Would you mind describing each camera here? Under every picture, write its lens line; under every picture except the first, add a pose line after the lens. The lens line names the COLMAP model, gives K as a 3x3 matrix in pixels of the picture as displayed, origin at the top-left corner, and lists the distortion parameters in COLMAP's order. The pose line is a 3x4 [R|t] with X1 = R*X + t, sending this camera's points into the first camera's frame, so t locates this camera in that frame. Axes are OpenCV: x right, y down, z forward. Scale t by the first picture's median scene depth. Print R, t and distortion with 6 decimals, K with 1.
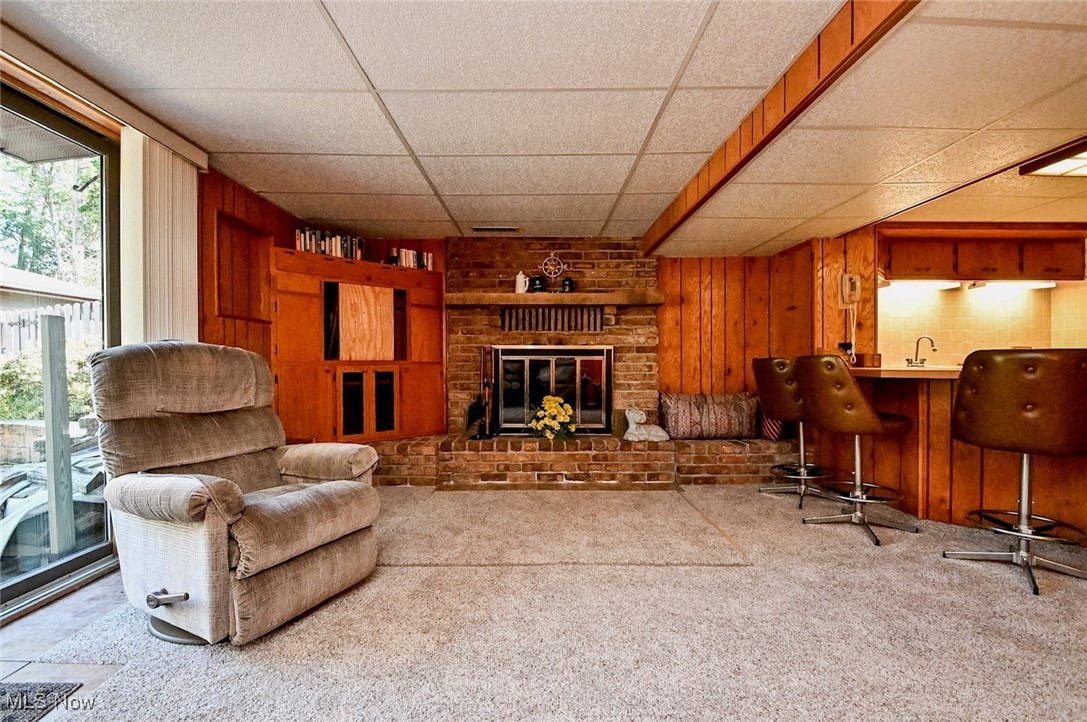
lens RADIAL K [[491.4, 0, 536.4], [0, 491.4, 371.0], [0, 0, 1]] dist [-0.001317, -0.000503]
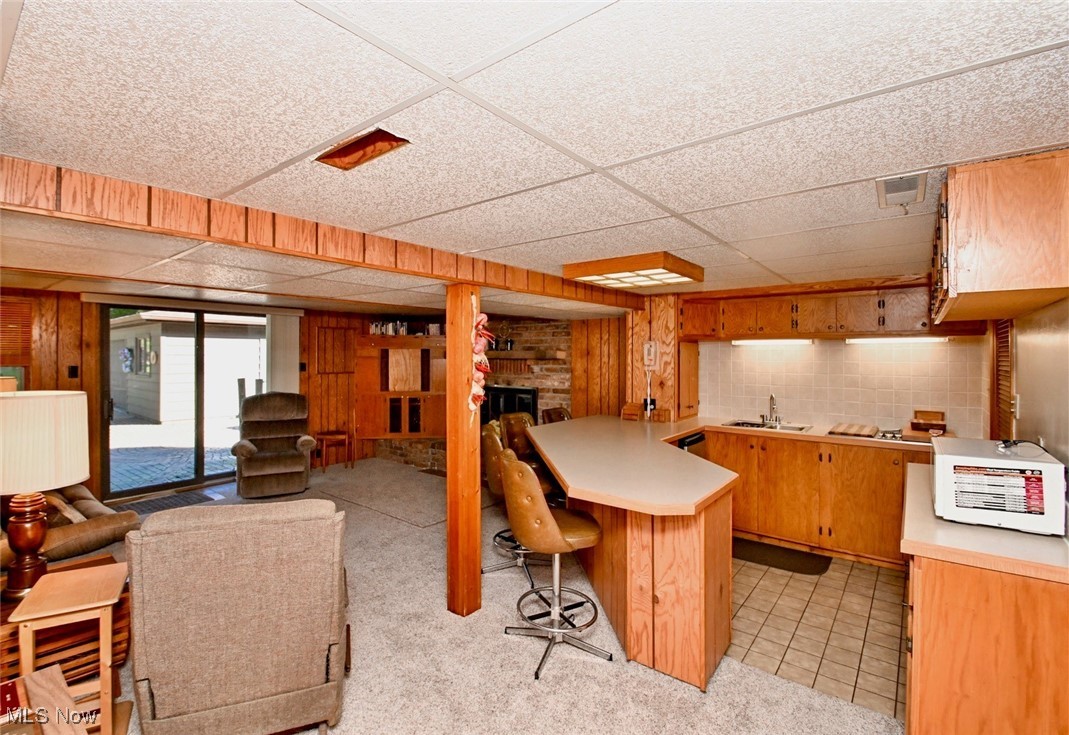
lens RADIAL K [[524.0, 0, 512.1], [0, 524.0, 353.2], [0, 0, 1]] dist [-0.001896, -0.000325]
pose [[0.748617, 0.006441, -0.662971, 1.150891], [-0.011826, 0.999923, -0.003640, -0.150493], [0.662897, 0.010565, 0.748636, -0.150147]]
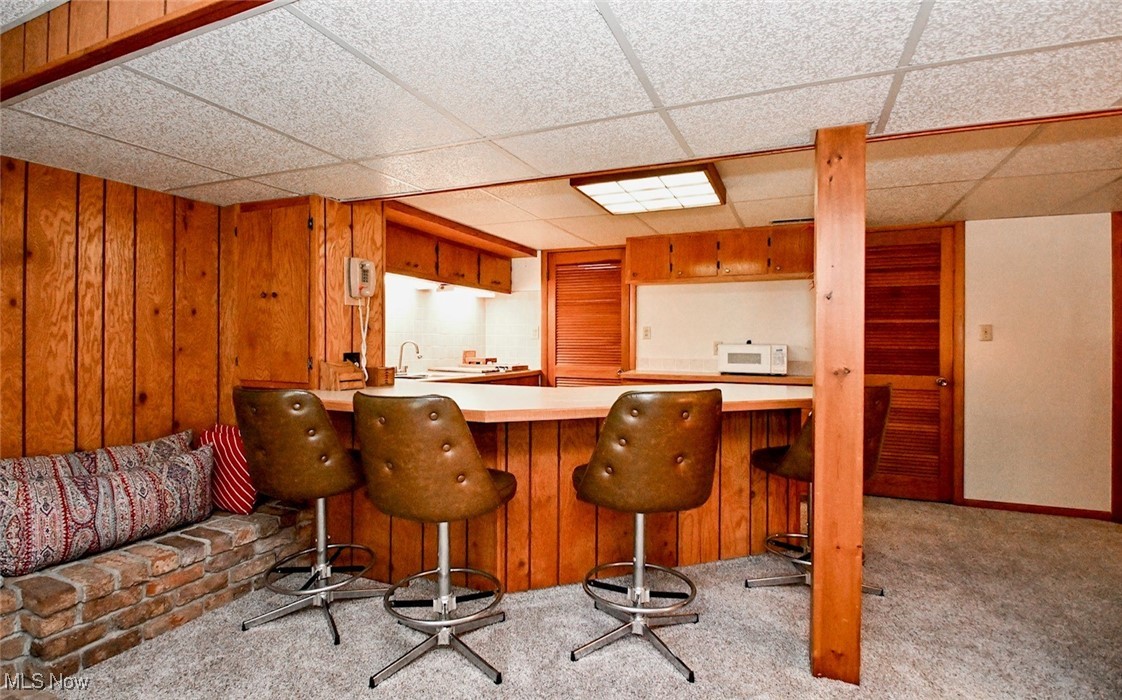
lens RADIAL K [[527.2, 0, 591.4], [0, 527.2, 347.5], [0, 0, 1]] dist [0.025093, -0.014535]
pose [[0.382701, 0.002811, 0.923868, 0.044976], [0.007437, 0.999954, -0.006123, -0.054469], [-0.923842, 0.009214, 0.382662, 0.361234]]
